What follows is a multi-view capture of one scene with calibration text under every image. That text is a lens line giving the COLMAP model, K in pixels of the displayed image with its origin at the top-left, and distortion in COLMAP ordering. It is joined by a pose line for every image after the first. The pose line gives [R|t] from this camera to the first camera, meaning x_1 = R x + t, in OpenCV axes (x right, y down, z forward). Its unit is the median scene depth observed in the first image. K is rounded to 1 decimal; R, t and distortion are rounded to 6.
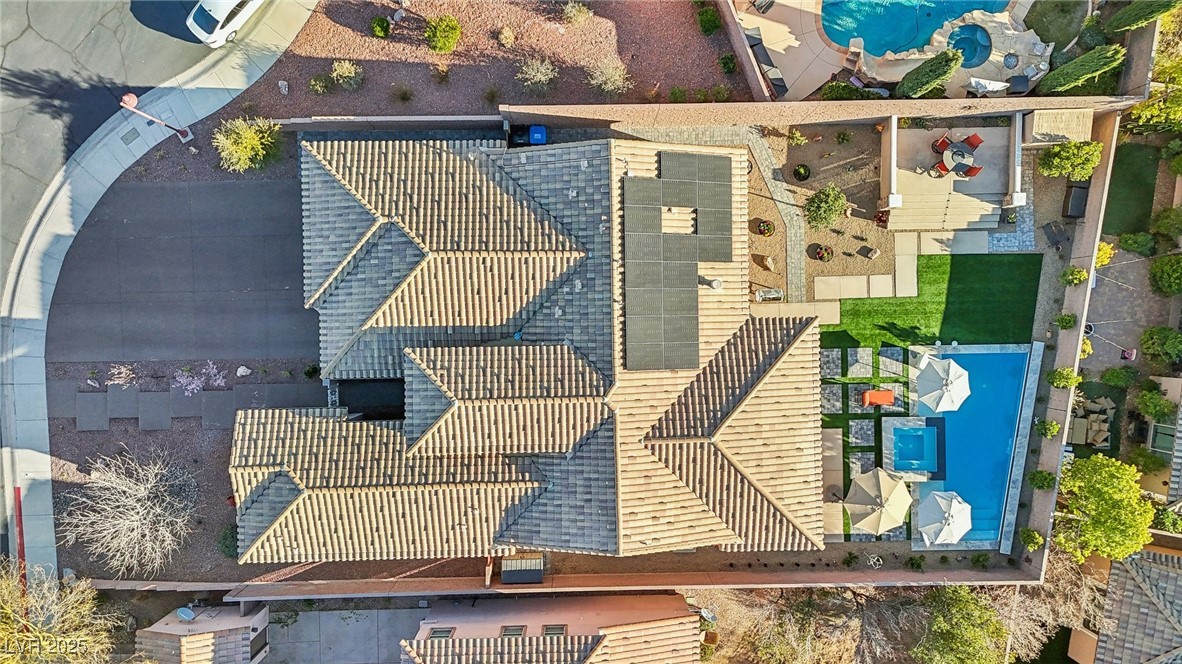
lens RADIAL K [[873.7, 0, 595.2], [0, 873.7, 329.9], [0, 0, 1]] dist [0.064513, -0.062843]
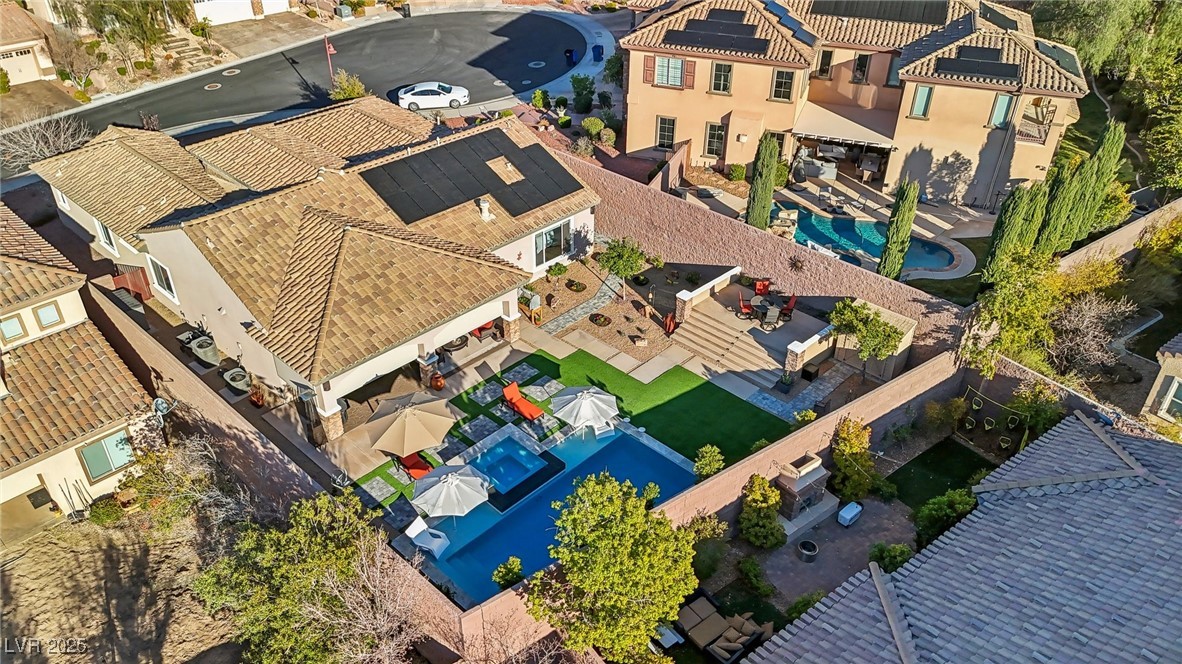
lens RADIAL K [[873.7, 0, 595.2], [0, 873.7, 329.9], [0, 0, 1]] dist [0.064513, -0.062843]
pose [[0.715325, 0.389656, -0.580067, 0.797535], [-0.698635, 0.381201, -0.605471, 0.485543], [-0.014803, 0.838364, 0.544910, 0.499136]]
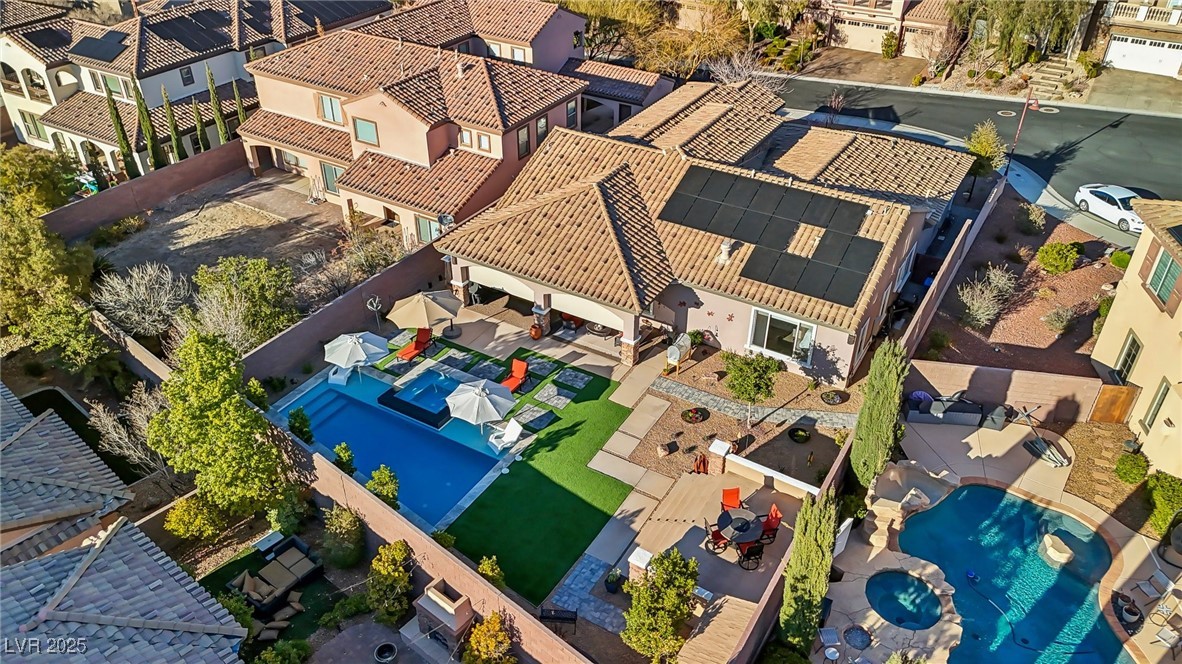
lens RADIAL K [[873.7, 0, 595.2], [0, 873.7, 329.9], [0, 0, 1]] dist [0.064513, -0.062843]
pose [[-0.522649, 0.464233, -0.715070, 0.840905], [-0.852222, -0.307654, 0.423162, -0.324228], [-0.023548, 0.830564, 0.556425, 0.489370]]
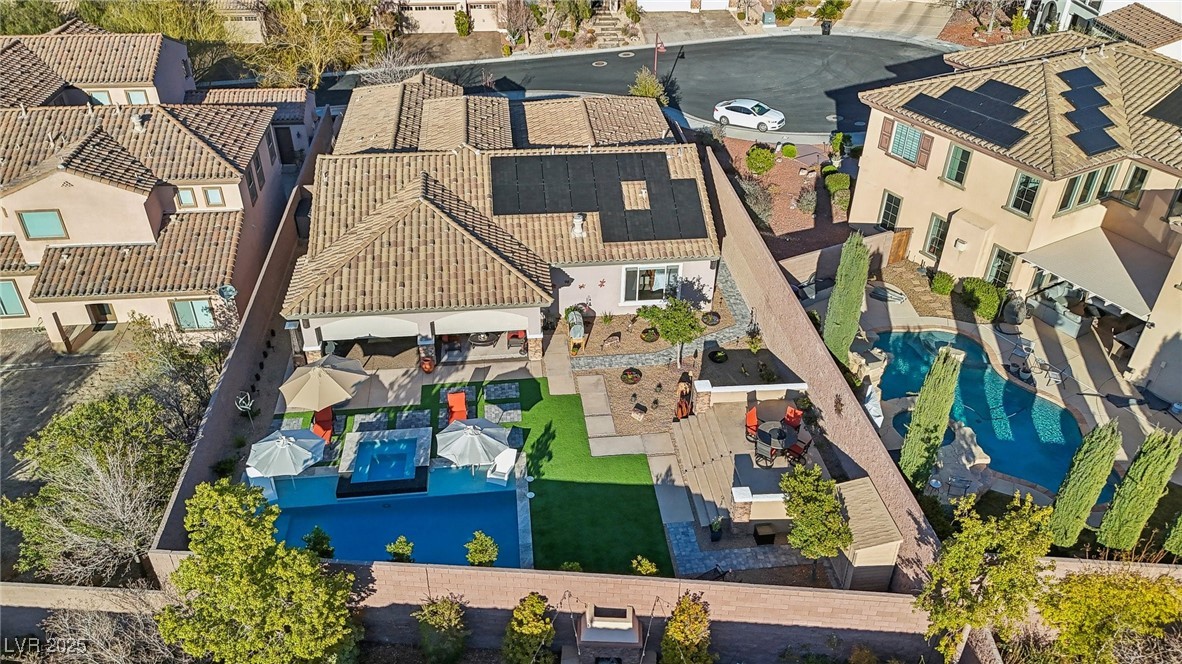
lens RADIAL K [[873.7, 0, 595.2], [0, 873.7, 329.9], [0, 0, 1]] dist [0.064513, -0.062843]
pose [[0.100685, 0.550447, -0.828776, 0.929767], [-0.994649, 0.036319, -0.096715, 0.027658], [-0.023136, 0.834080, 0.551159, 0.494687]]
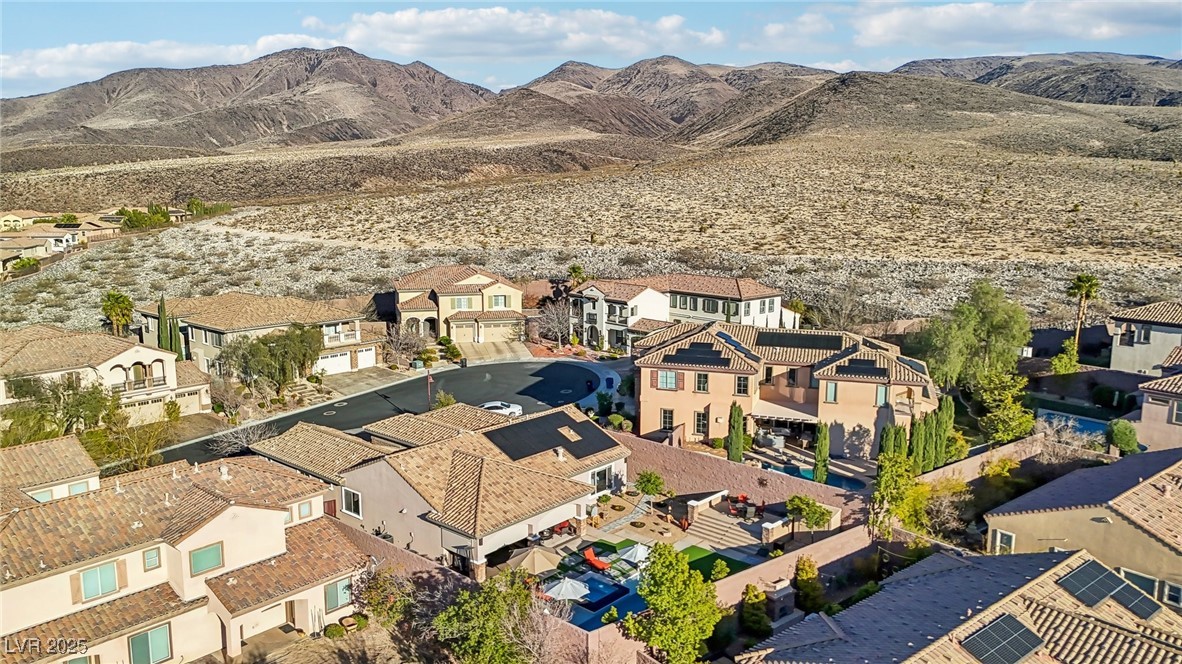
lens RADIAL K [[859.2, 0, 597.0], [0, 859.2, 331.3], [0, 0, 1]] dist [0.114025, -0.242831]
pose [[0.741851, 0.106491, -0.662055, 1.093597], [-0.670561, 0.114372, -0.732985, 0.938727], [-0.002335, 0.987714, 0.156256, 0.475421]]
